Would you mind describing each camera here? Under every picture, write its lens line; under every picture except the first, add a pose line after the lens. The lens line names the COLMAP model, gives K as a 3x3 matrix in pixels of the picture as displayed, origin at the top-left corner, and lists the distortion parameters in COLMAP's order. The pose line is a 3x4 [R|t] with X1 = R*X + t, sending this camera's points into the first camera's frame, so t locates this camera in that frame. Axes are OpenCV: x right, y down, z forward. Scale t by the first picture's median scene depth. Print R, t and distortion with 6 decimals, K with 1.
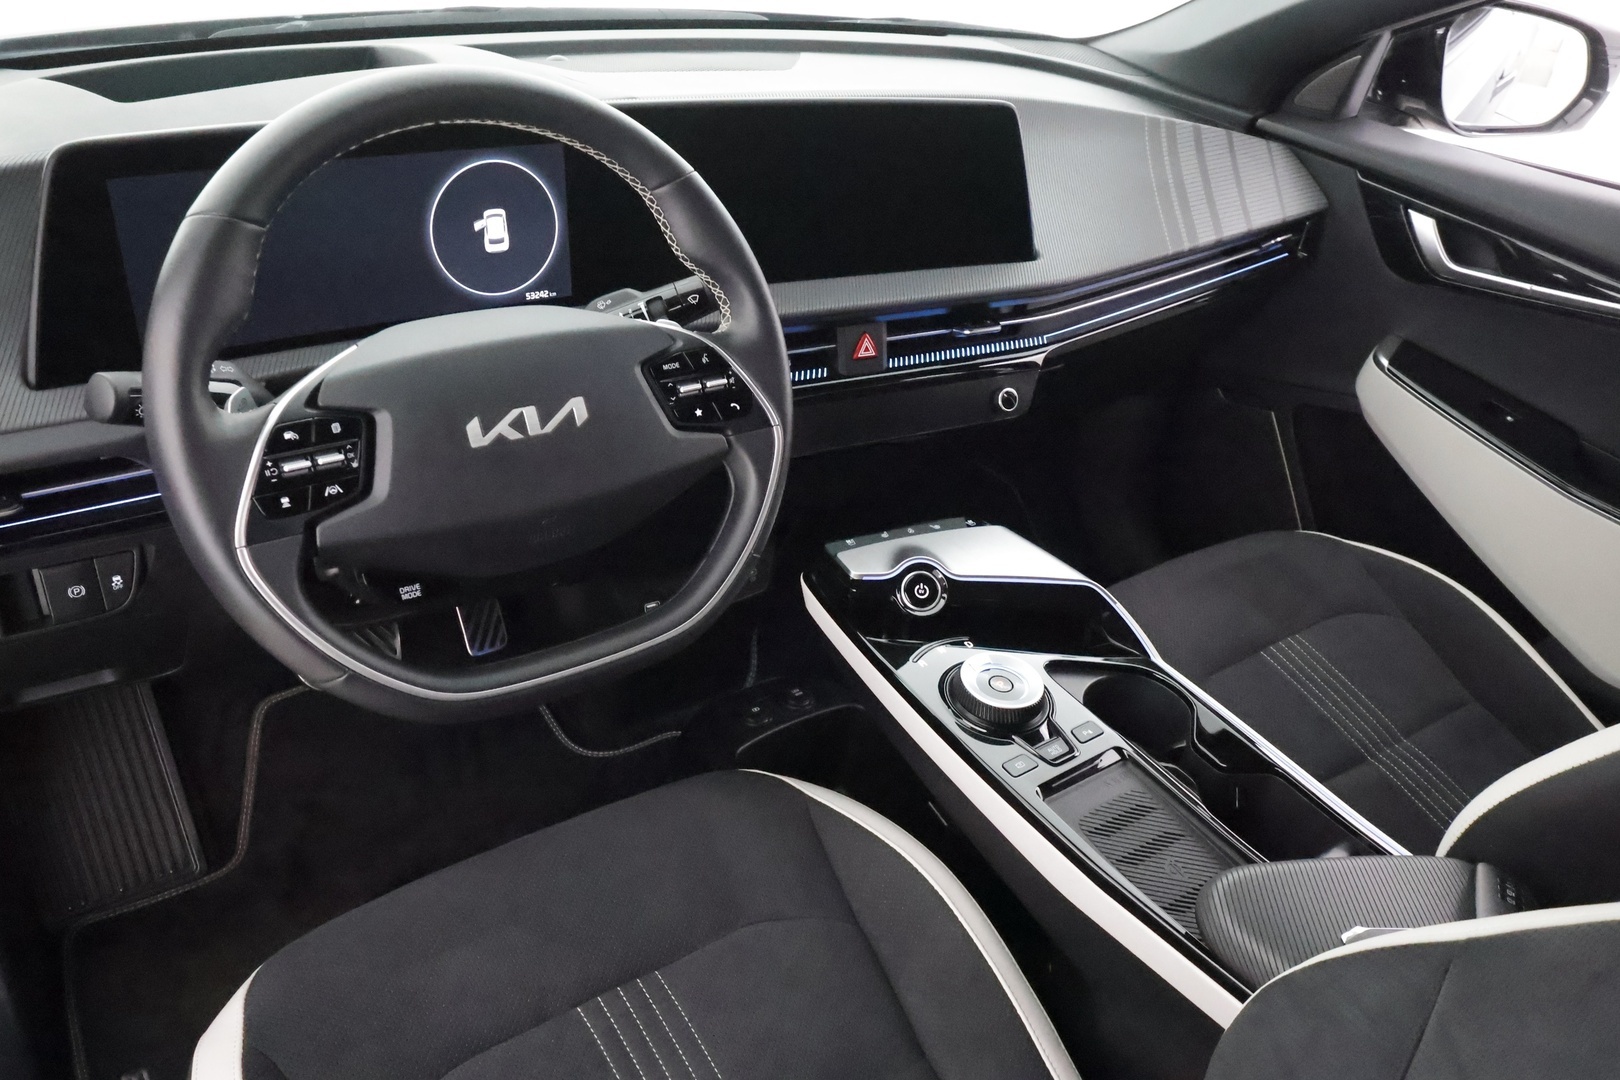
lens RADIAL K [[1313.5, 0, 810.0], [0, 1313.5, 540.0], [0, 0, 1]] dist [-0.012624, -0.002529]
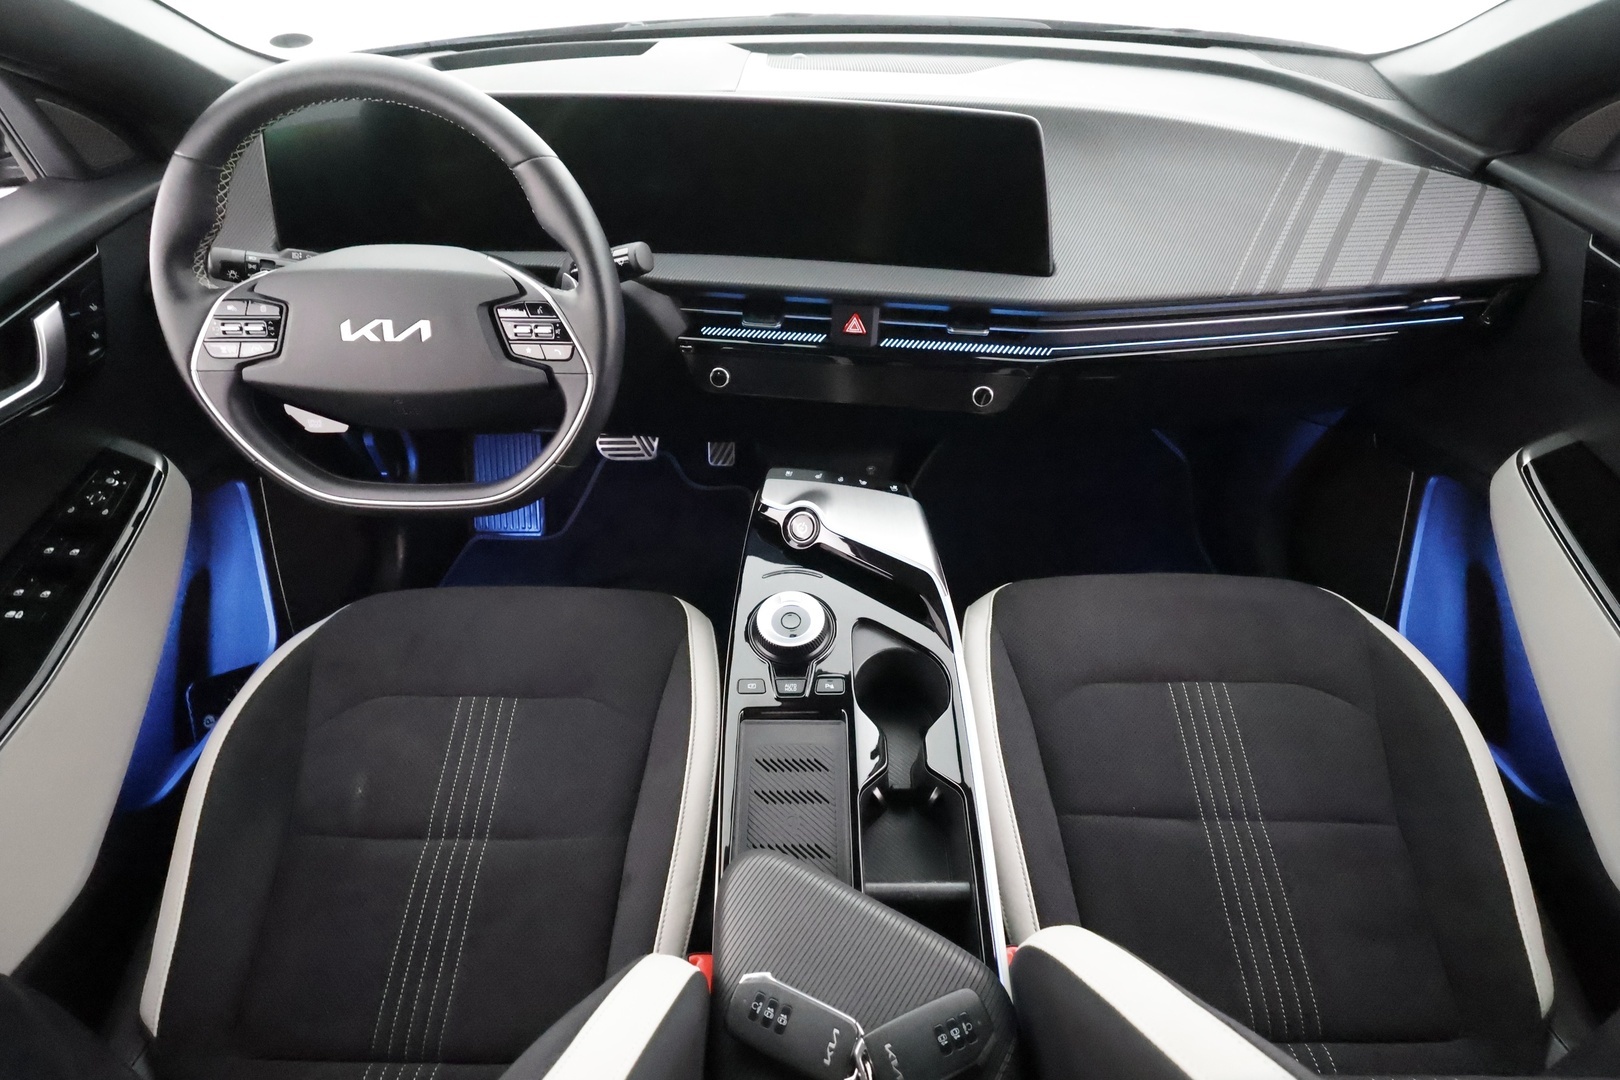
lens RADIAL K [[766.4, 0, 810.0], [0, 766.4, 540.0], [0, 0, 1]] dist [-0.000845, -0.000226]
pose [[0.790357, 0.352605, -0.501004, 0.440095], [-0.239752, 0.930565, 0.276709, -0.147924], [0.563786, -0.098582, 0.820017, 0.367868]]
